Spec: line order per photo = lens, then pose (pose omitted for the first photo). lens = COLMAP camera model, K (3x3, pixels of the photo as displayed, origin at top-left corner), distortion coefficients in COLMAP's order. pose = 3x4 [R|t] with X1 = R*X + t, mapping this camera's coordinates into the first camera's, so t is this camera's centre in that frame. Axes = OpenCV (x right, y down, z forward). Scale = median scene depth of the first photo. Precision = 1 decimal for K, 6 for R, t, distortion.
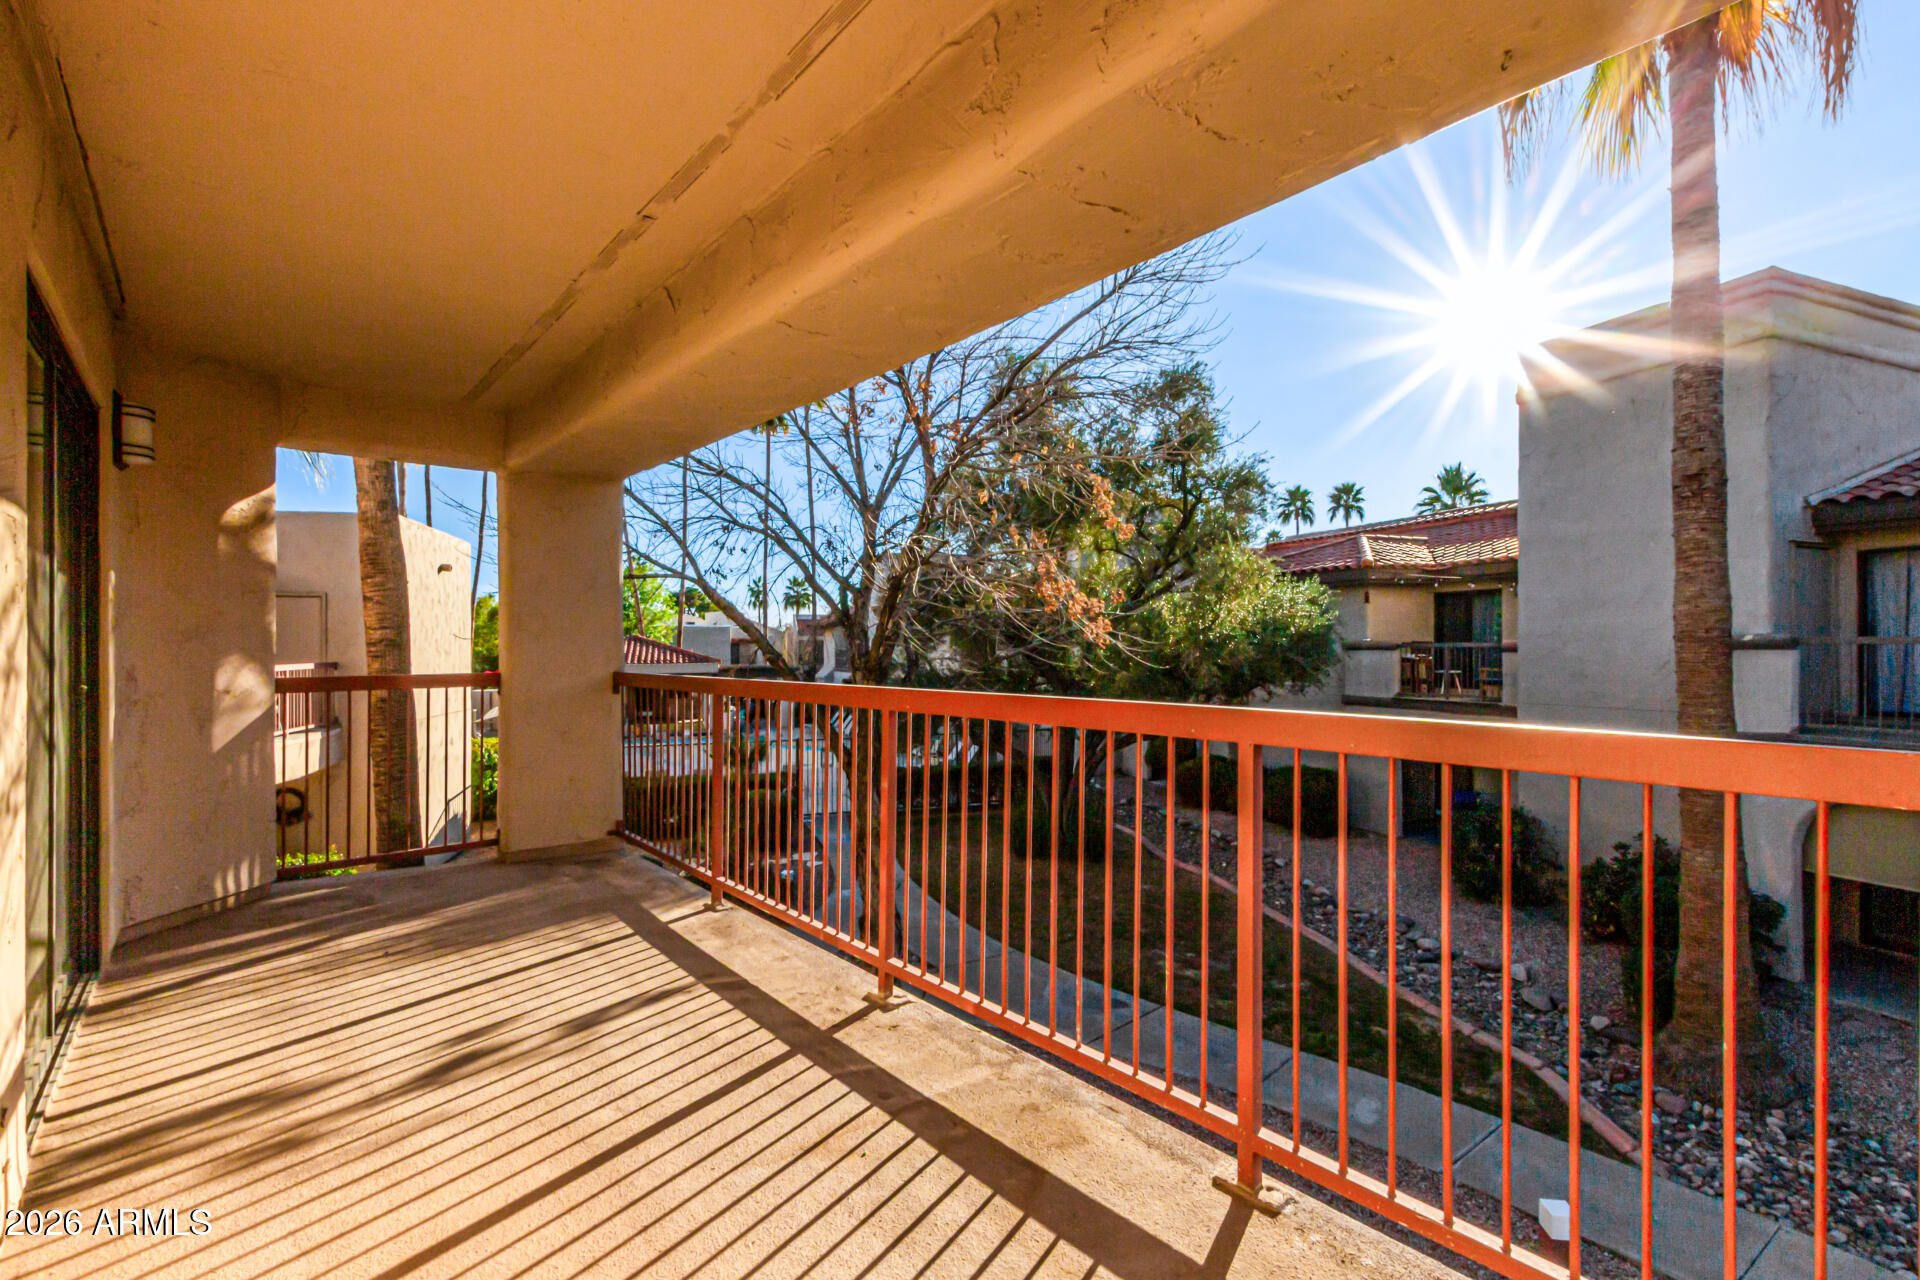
lens RADIAL K [[889.9, 0, 972.7], [0, 889.9, 633.7], [0, 0, 1]] dist [0.013147, -0.000055]
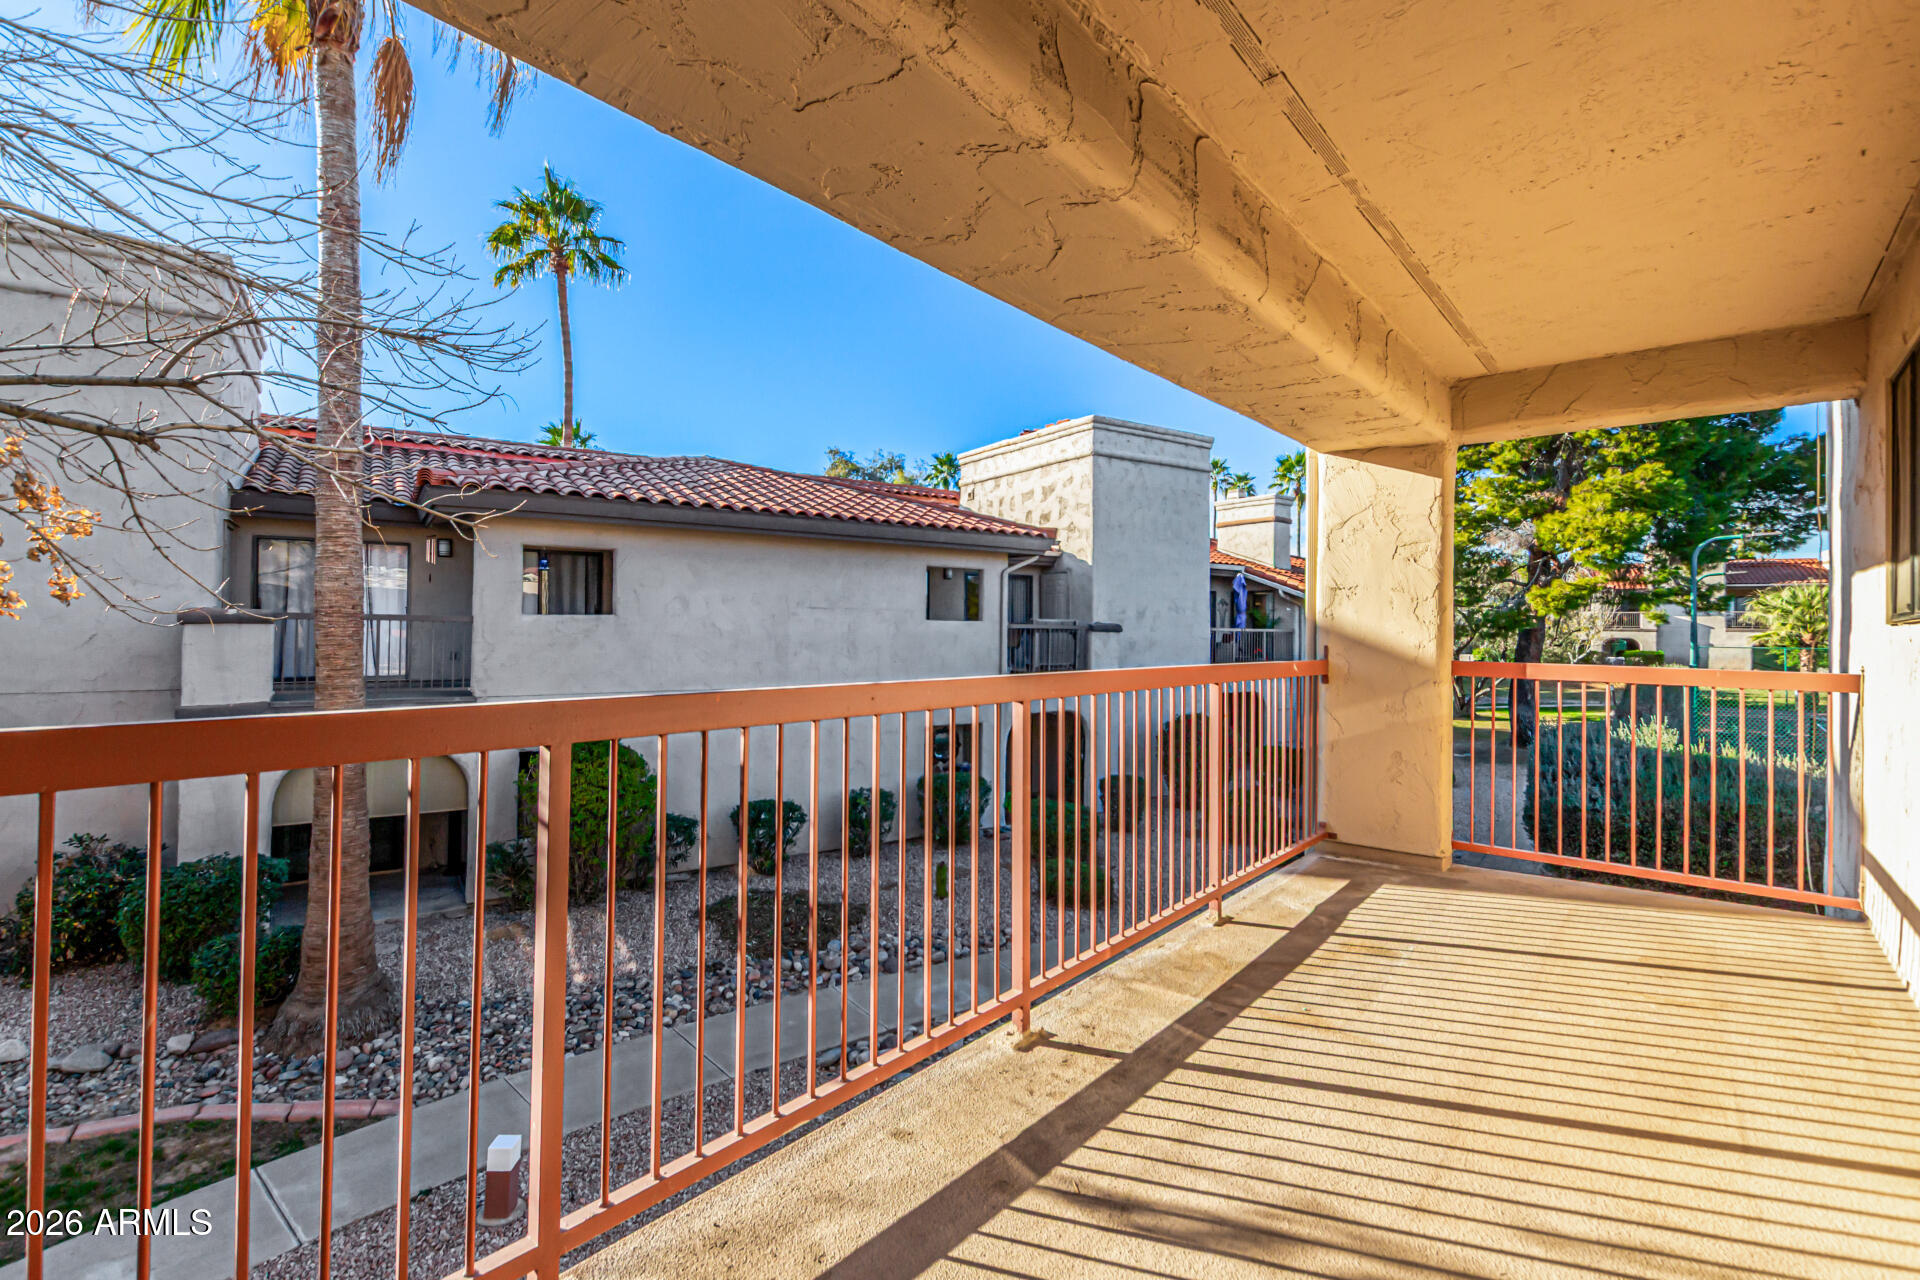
lens RADIAL K [[863.6, 0, 967.0], [0, 863.6, 608.9], [0, 0, 1]] dist [0.015739, 0.000221]
pose [[-0.171610, 0.020128, 0.984959, -1.013292], [-0.025382, 0.999369, -0.024845, 0.017477], [-0.984838, -0.029264, -0.170991, 1.322548]]
